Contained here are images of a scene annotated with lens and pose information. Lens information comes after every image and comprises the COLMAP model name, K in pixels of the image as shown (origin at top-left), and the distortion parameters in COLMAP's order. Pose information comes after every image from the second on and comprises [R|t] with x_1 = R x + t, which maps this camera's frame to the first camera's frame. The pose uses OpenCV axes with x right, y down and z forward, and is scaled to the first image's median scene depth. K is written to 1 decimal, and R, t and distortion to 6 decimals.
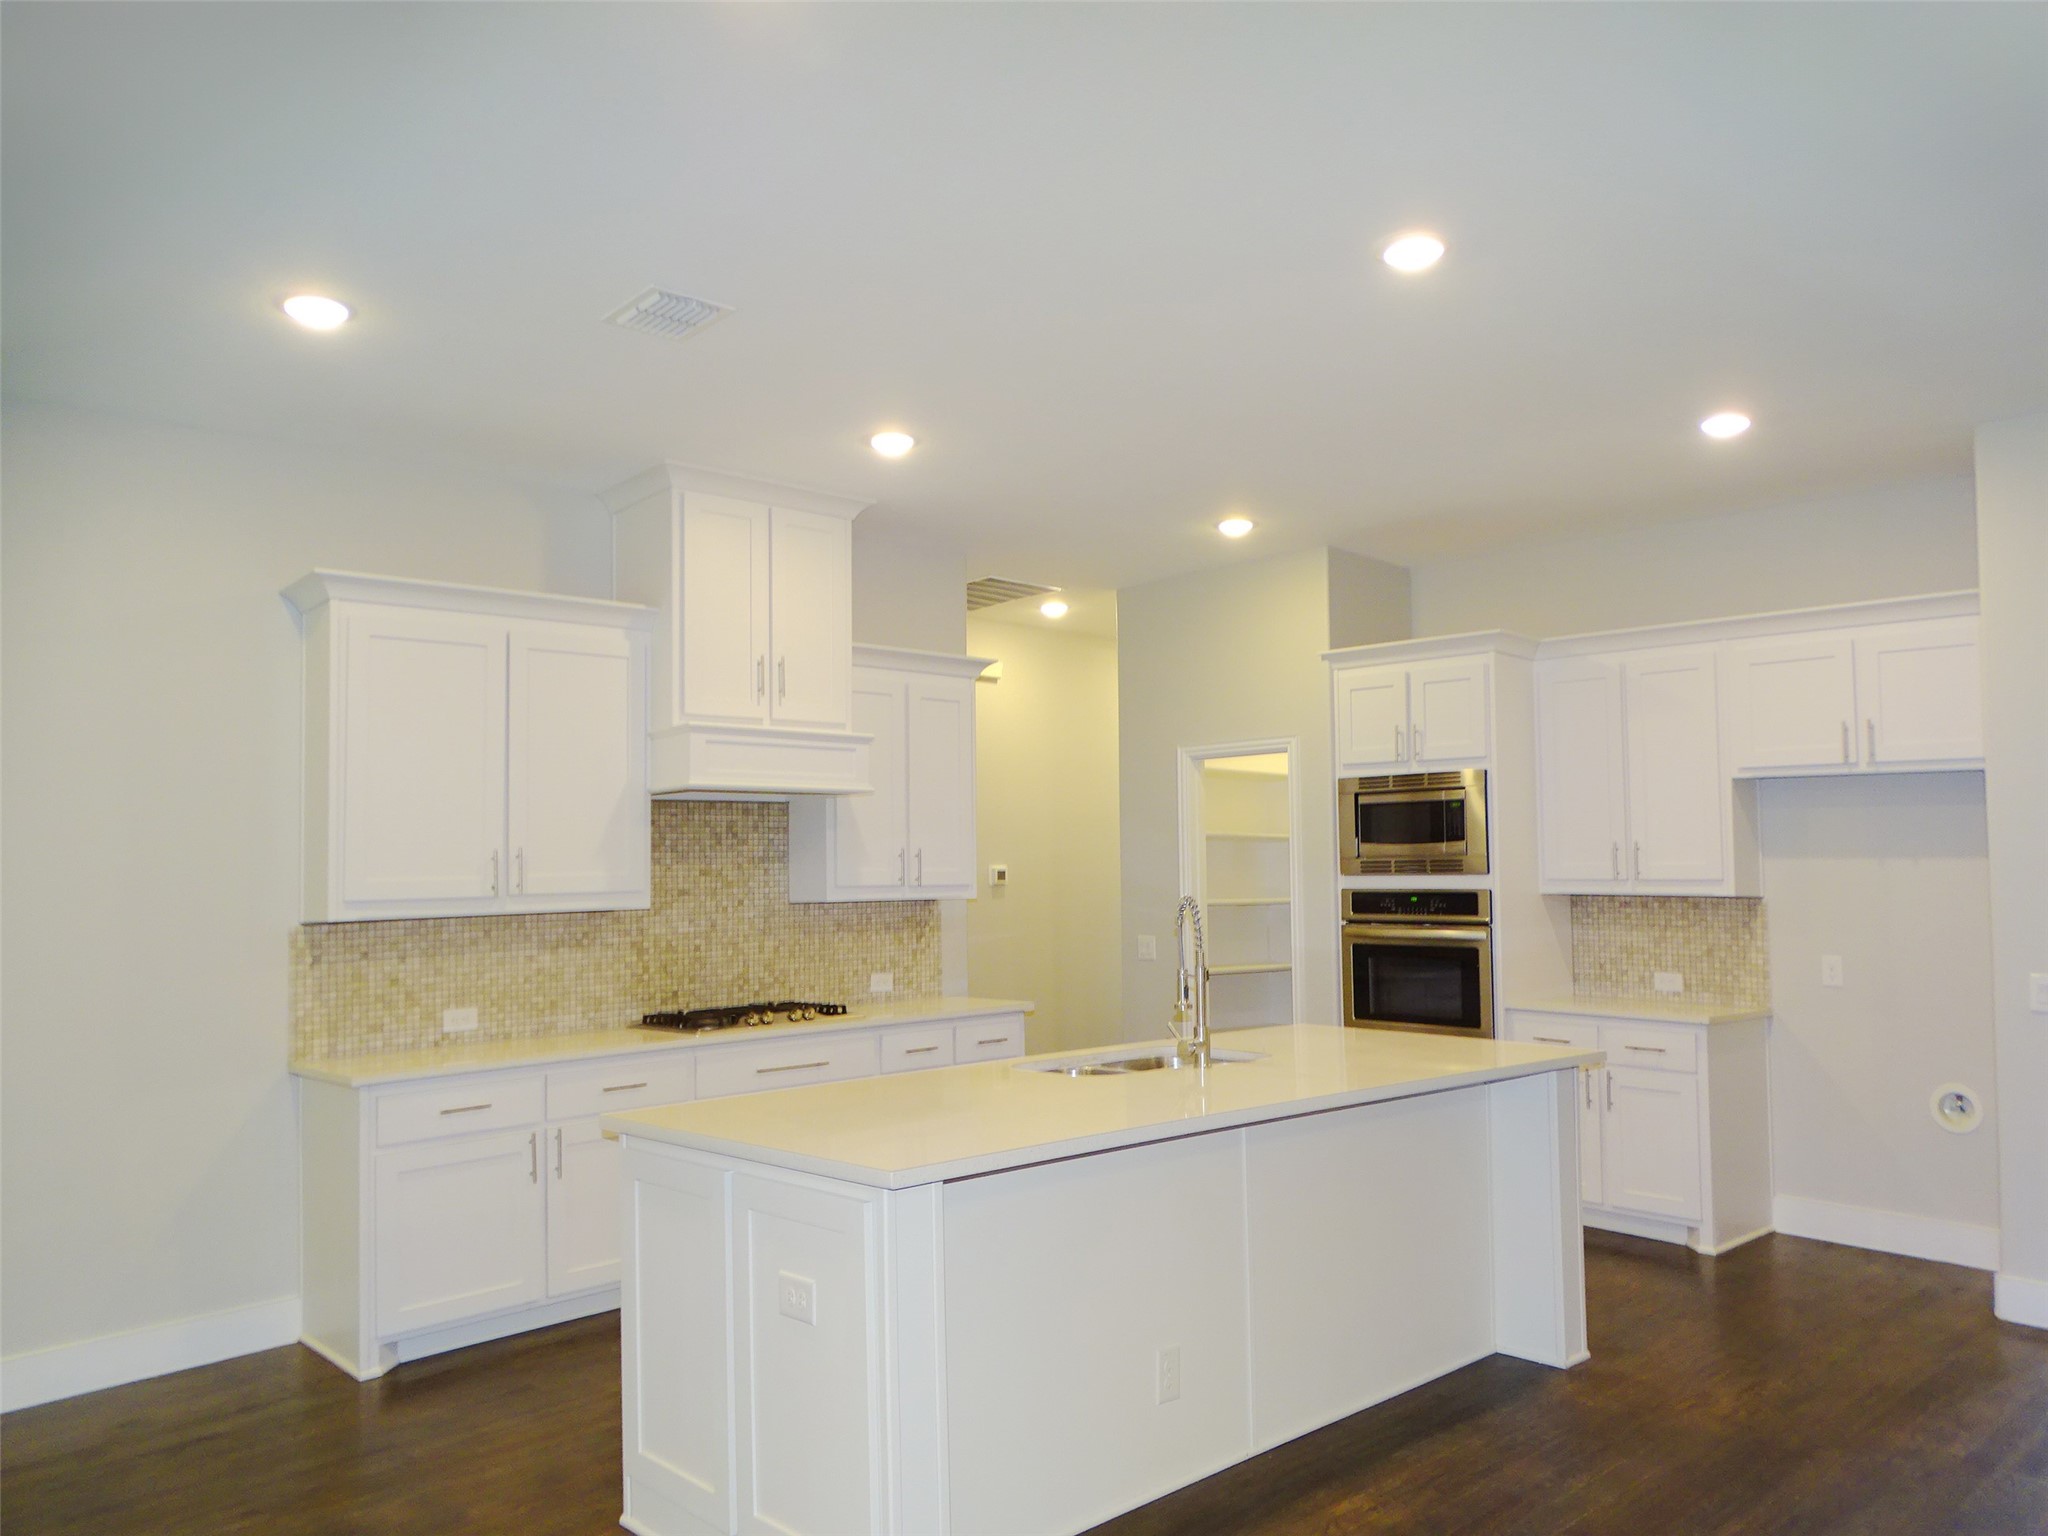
lens RADIAL K [[1518.9, 0, 1024.0], [0, 1518.9, 768.0], [0, 0, 1]] dist [0.054928, -0.014896]
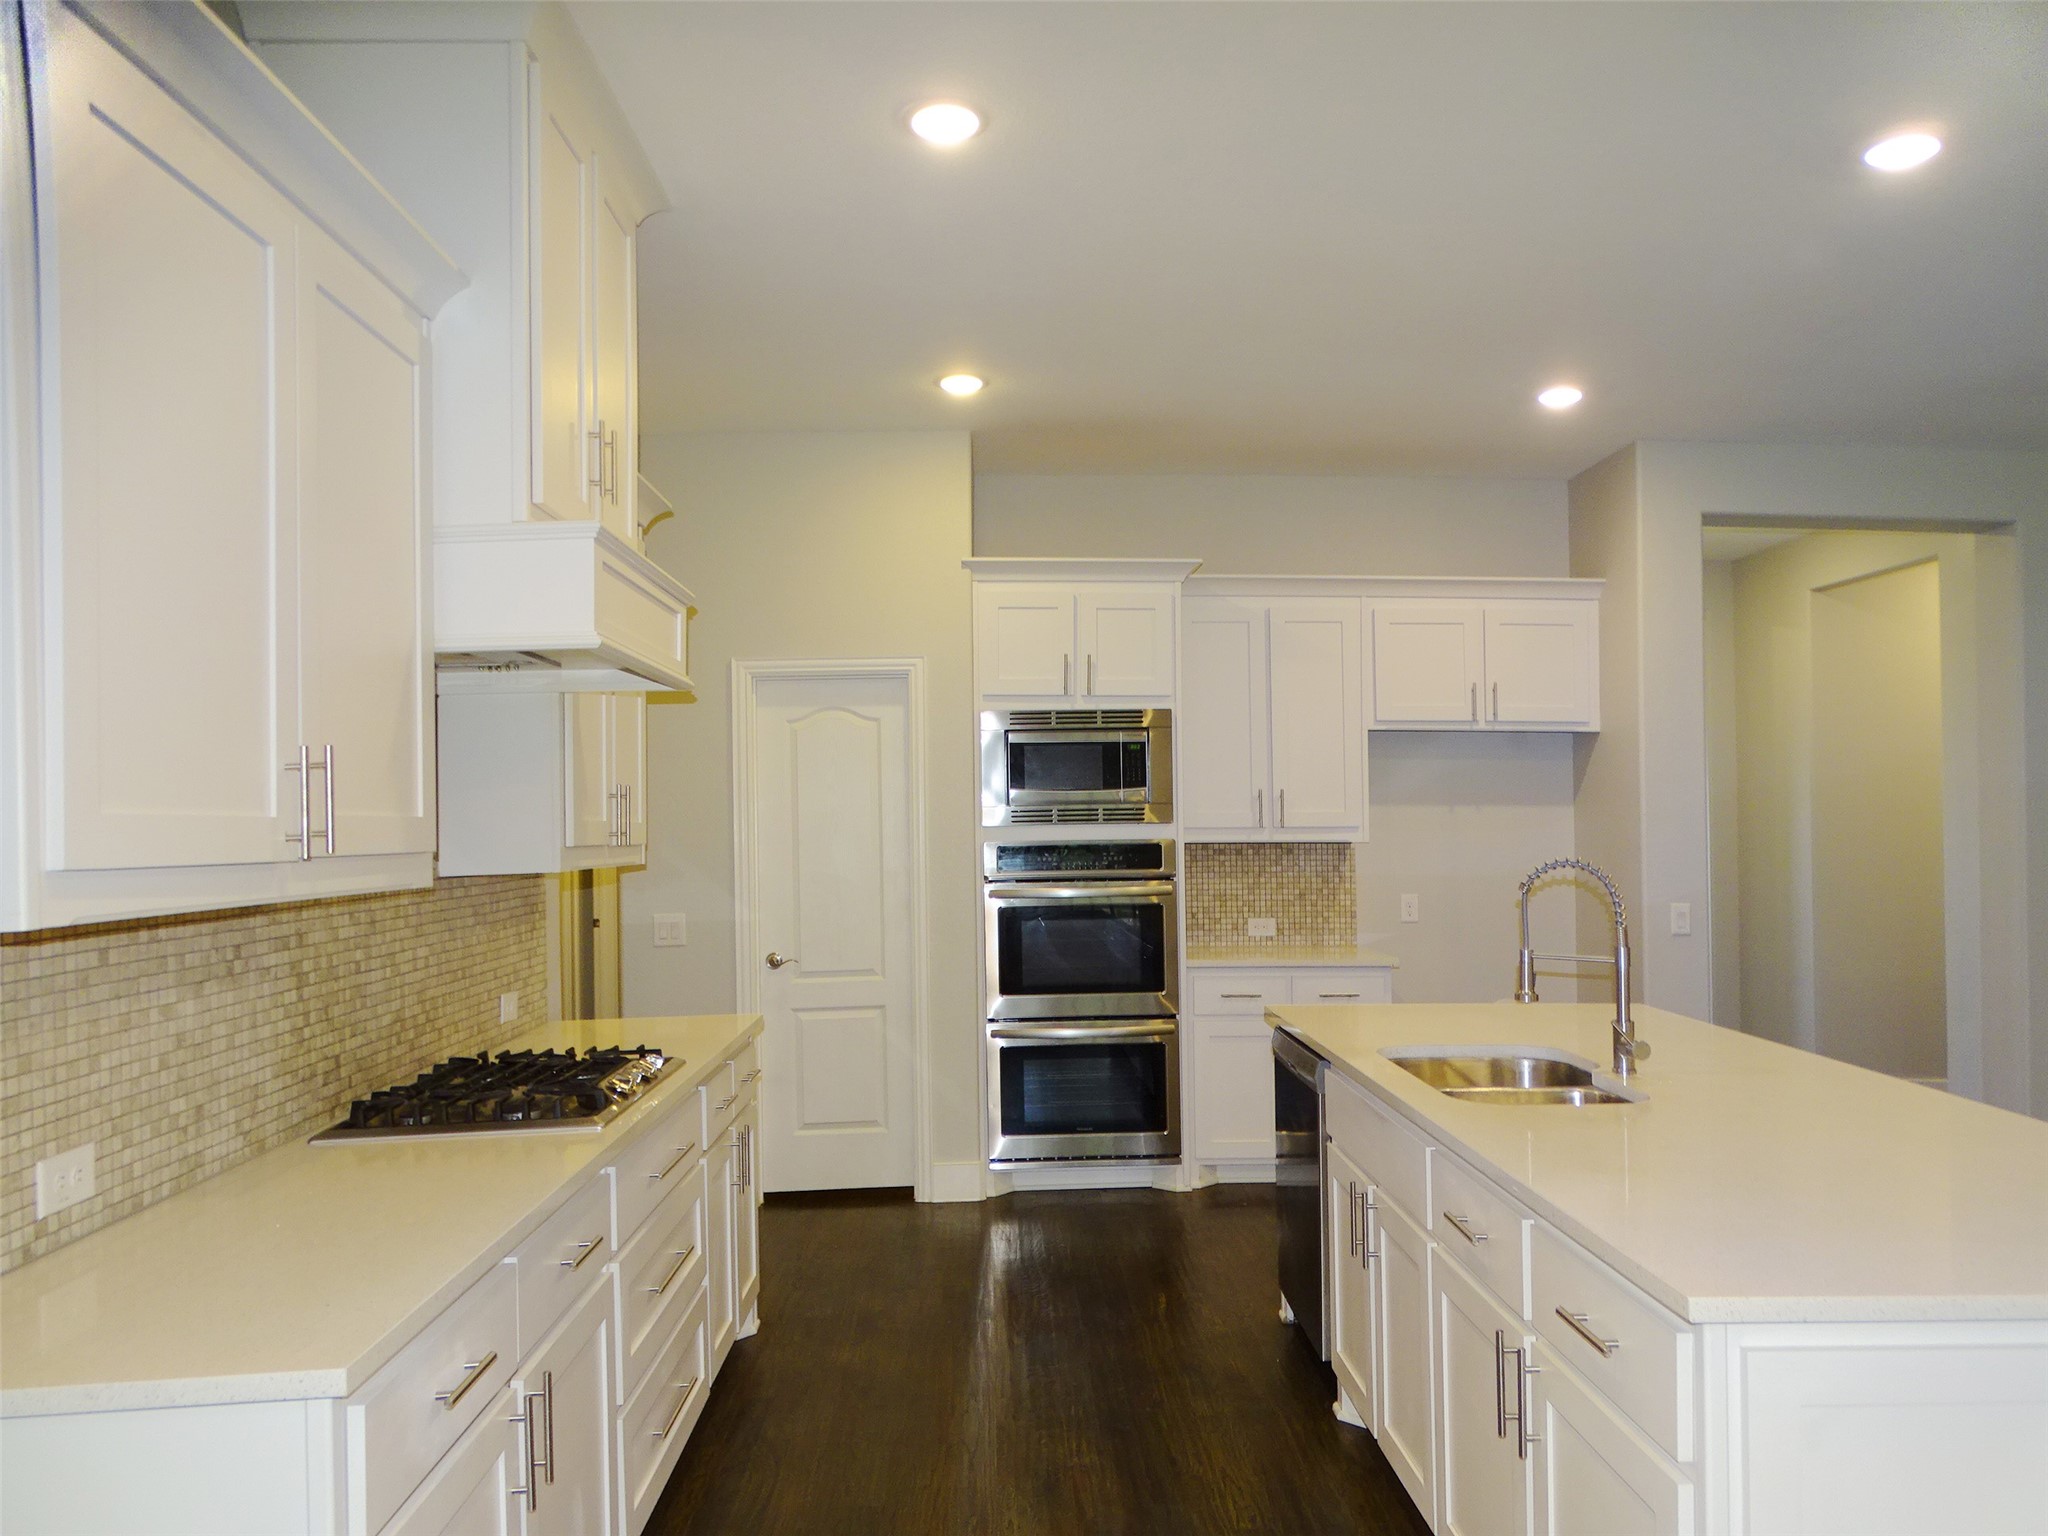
lens RADIAL K [[1538.4, 0, 1024.0], [0, 1538.4, 768.0], [0, 0, 1]] dist [-0.010935, -0.007051]
pose [[0.652680, 0.018266, 0.757414, -0.454747], [-0.047590, 0.998724, 0.016924, 0.024546], [-0.756138, -0.047092, 0.652716, 0.460542]]
